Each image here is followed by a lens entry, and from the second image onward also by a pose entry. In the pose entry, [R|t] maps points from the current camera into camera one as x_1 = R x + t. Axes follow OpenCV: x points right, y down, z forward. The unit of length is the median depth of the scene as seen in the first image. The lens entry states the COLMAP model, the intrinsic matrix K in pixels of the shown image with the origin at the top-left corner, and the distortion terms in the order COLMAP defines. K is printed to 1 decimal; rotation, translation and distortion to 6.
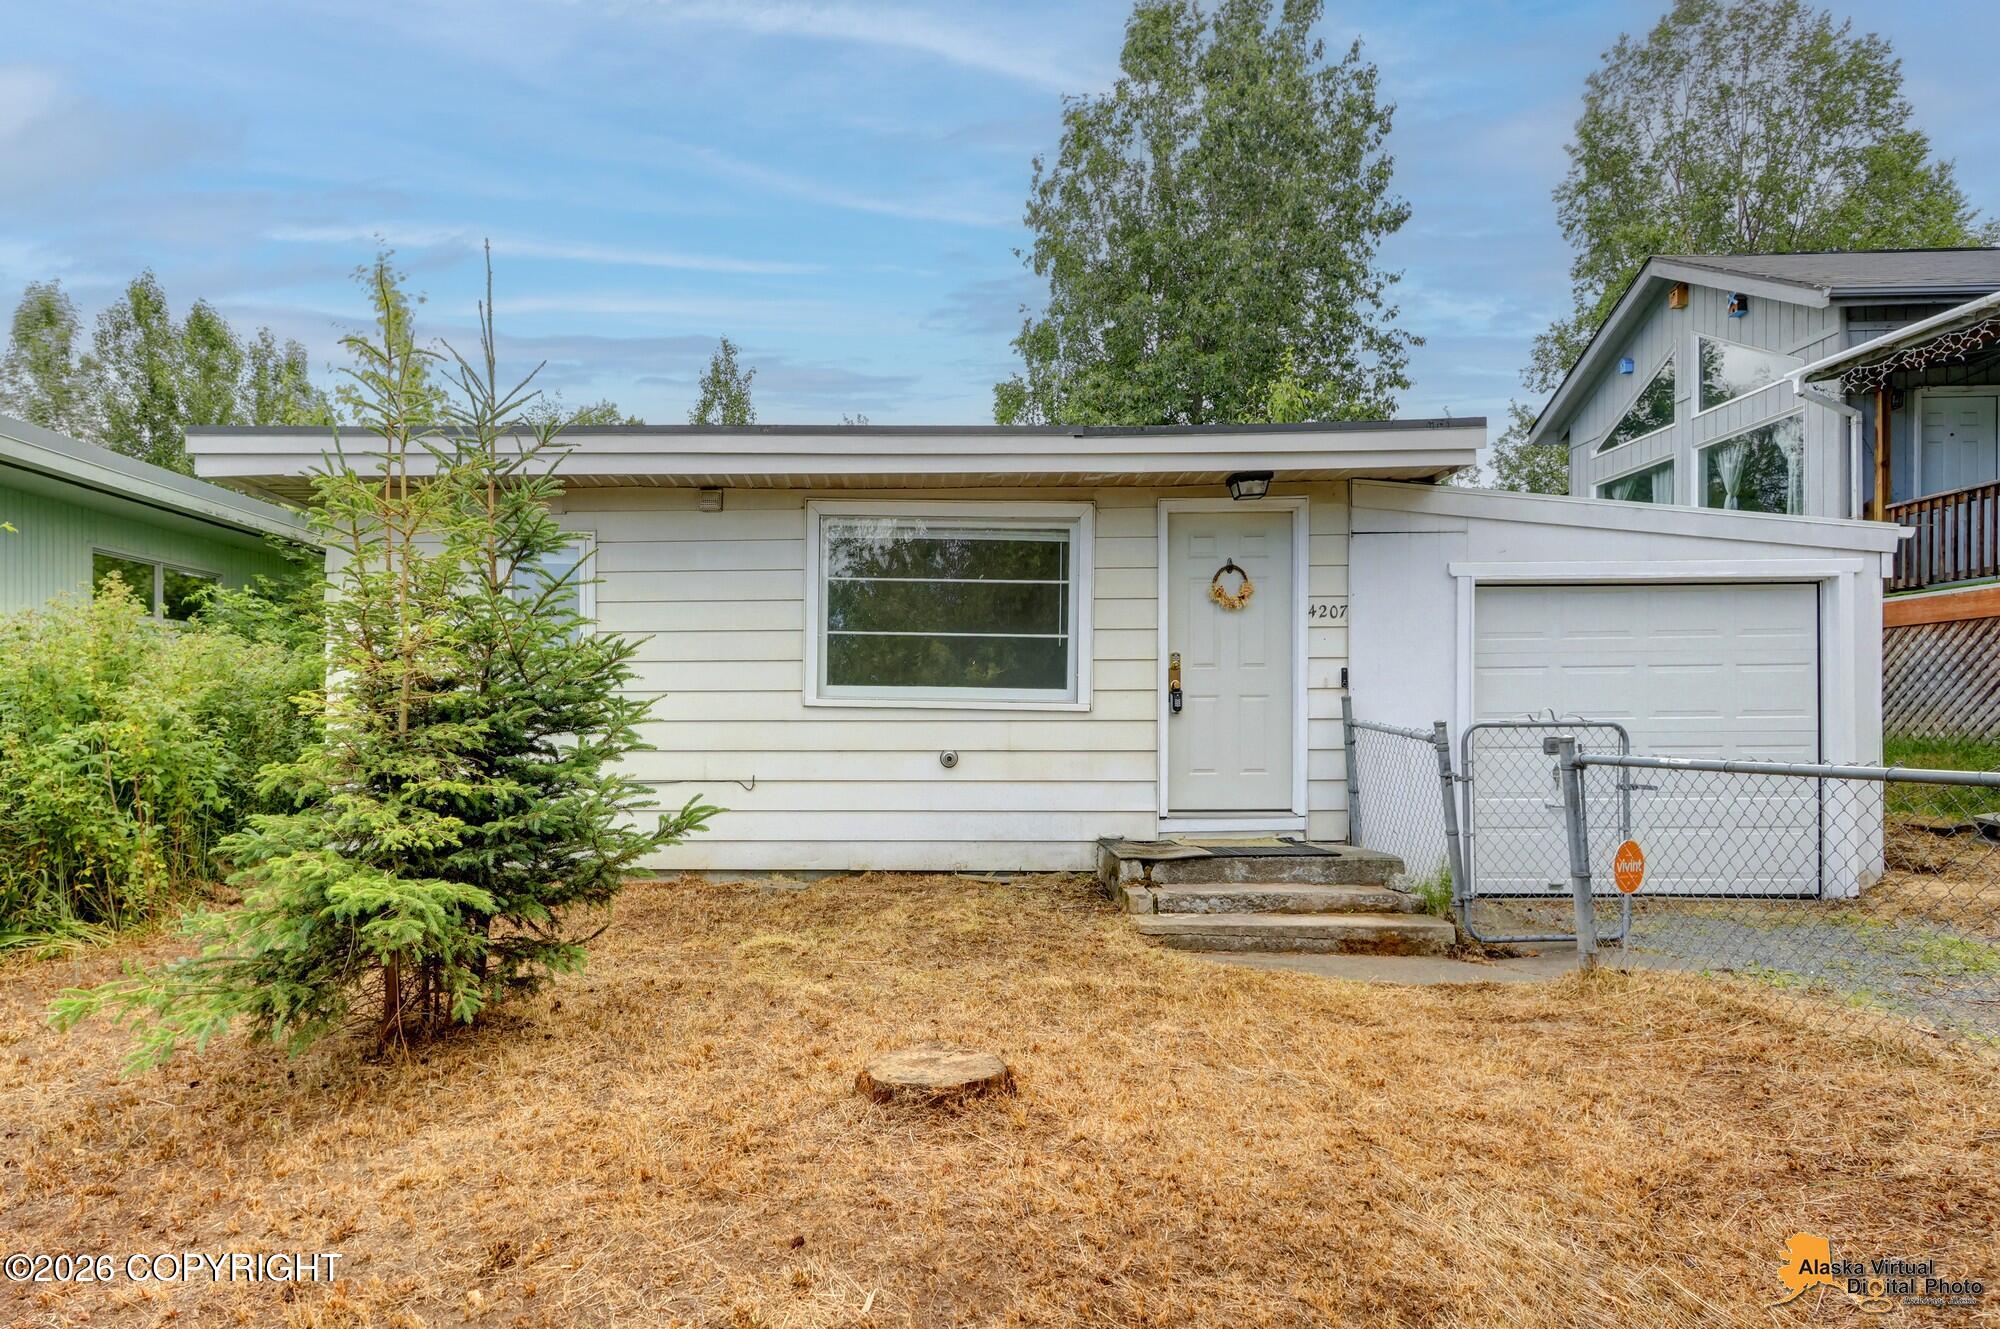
lens RADIAL K [[910.4, 0, 998.4], [0, 910.4, 676.4], [0, 0, 1]] dist [0.002867, 0.000021]
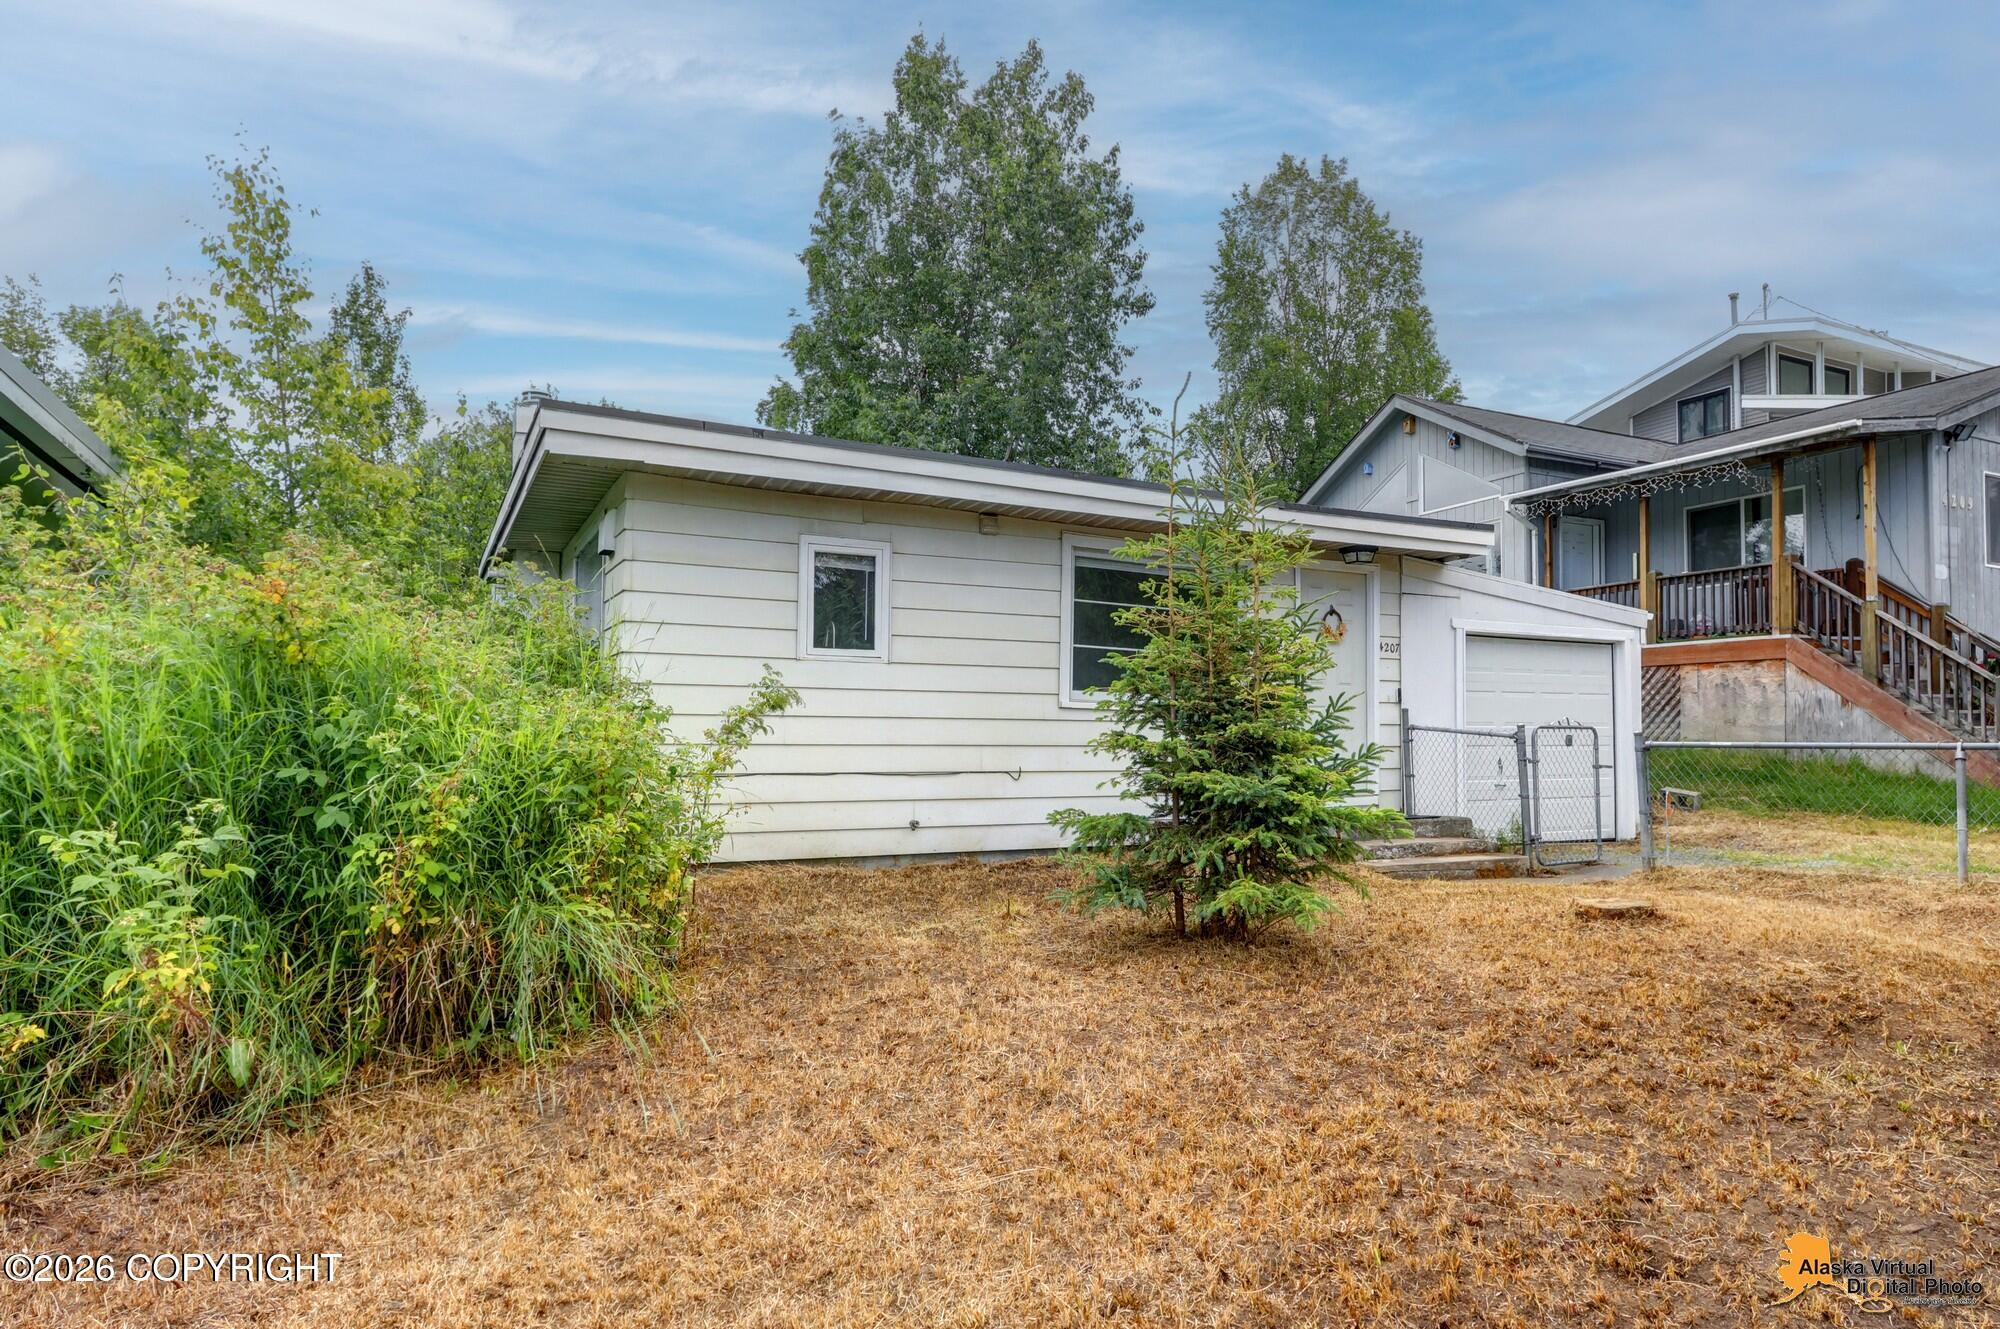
lens RADIAL K [[951.0, 0, 999.7], [0, 951.0, 659.2], [0, 0, 1]] dist [0.006290, 0.000369]
pose [[0.908609, 0.041472, 0.415583, -0.507128], [-0.027210, 0.998822, -0.040184, 0.013934], [-0.416760, 0.025204, 0.908667, -0.052947]]
